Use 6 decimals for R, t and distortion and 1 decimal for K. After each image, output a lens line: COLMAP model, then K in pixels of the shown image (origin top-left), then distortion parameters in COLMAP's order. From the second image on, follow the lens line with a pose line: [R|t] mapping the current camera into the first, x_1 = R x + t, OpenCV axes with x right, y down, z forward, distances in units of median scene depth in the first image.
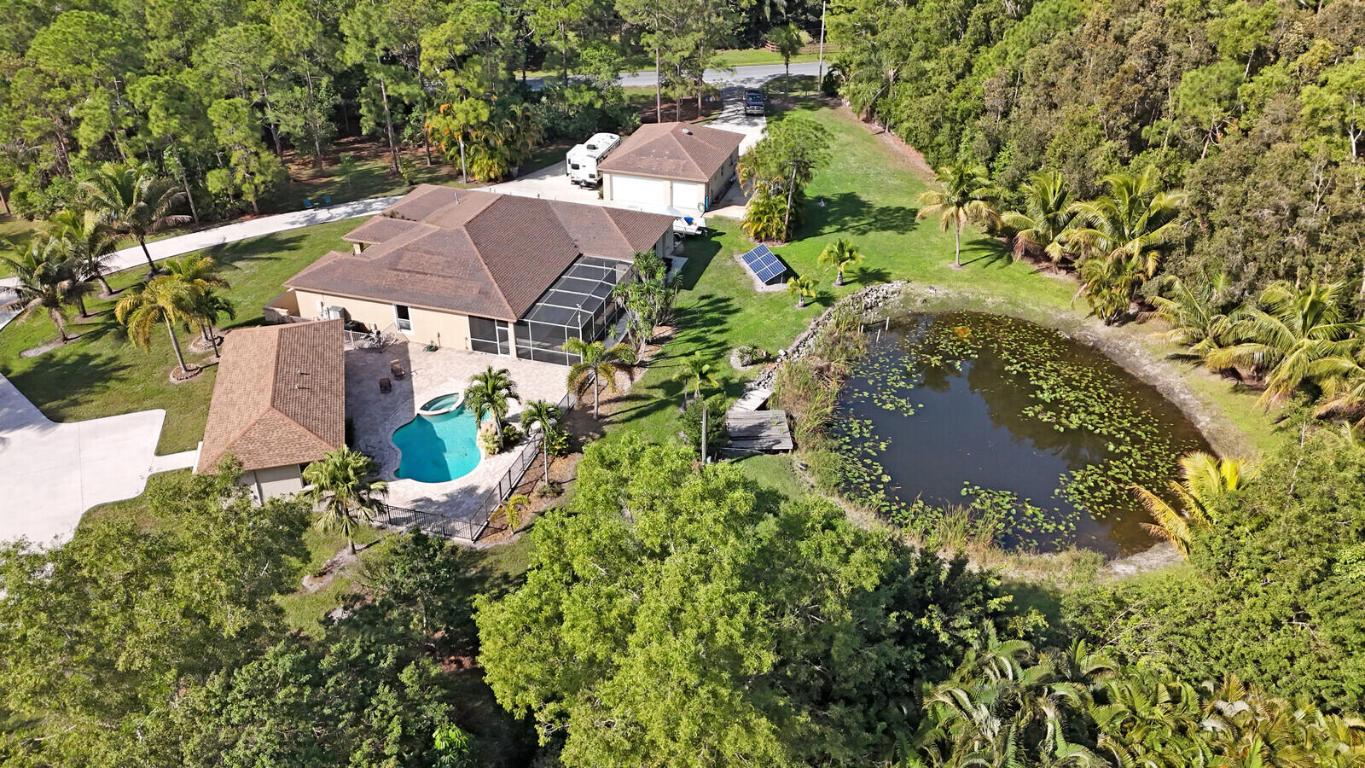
lens RADIAL K [[1019.3, 0, 681.8], [0, 1019.3, 391.0], [0, 0, 1]] dist [0.023366, -0.017538]
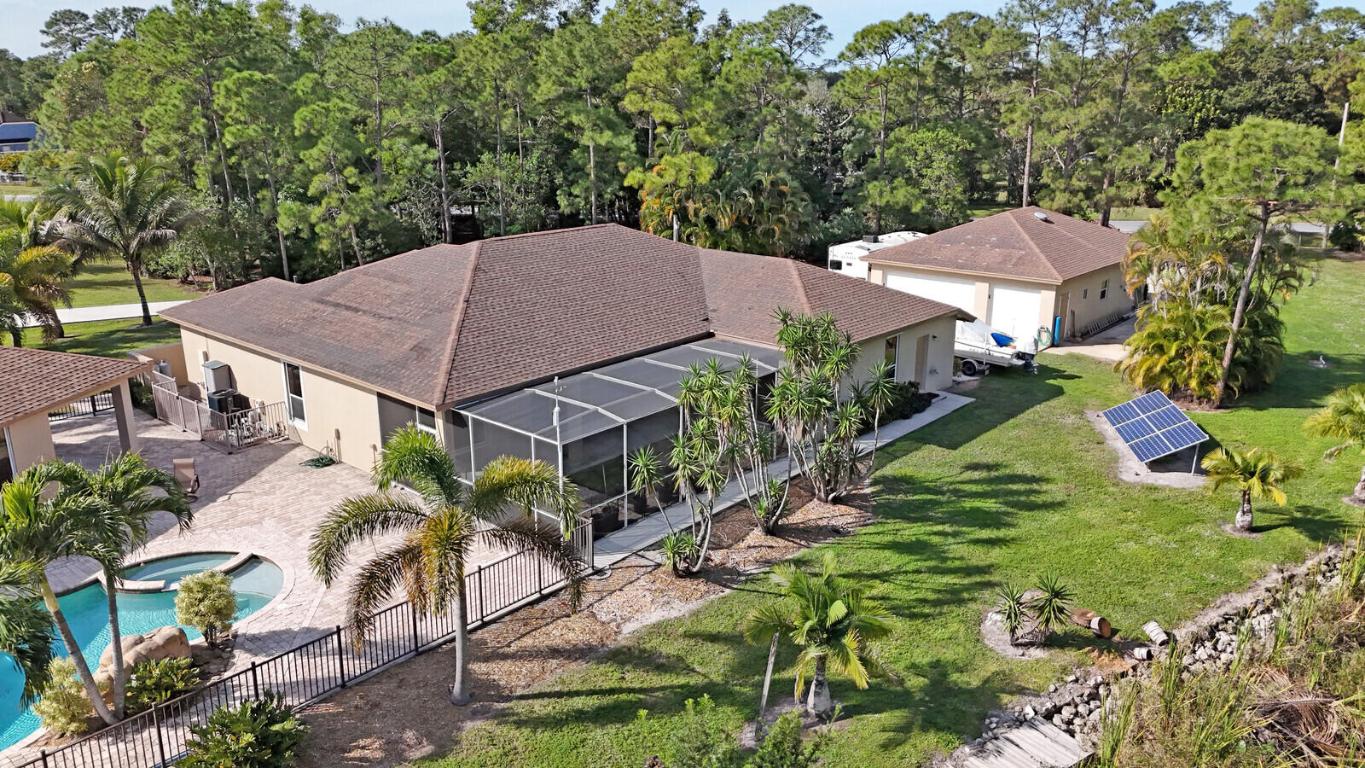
lens RADIAL K [[1019.3, 0, 672.1], [0, 1019.3, 373.9], [0, 0, 1]] dist [0.023366, -0.017538]
pose [[0.903029, 0.106850, -0.416079, 0.079126], [-0.214853, 0.951065, -0.222066, -0.009294], [0.371991, 0.289928, 0.881796, 0.576675]]
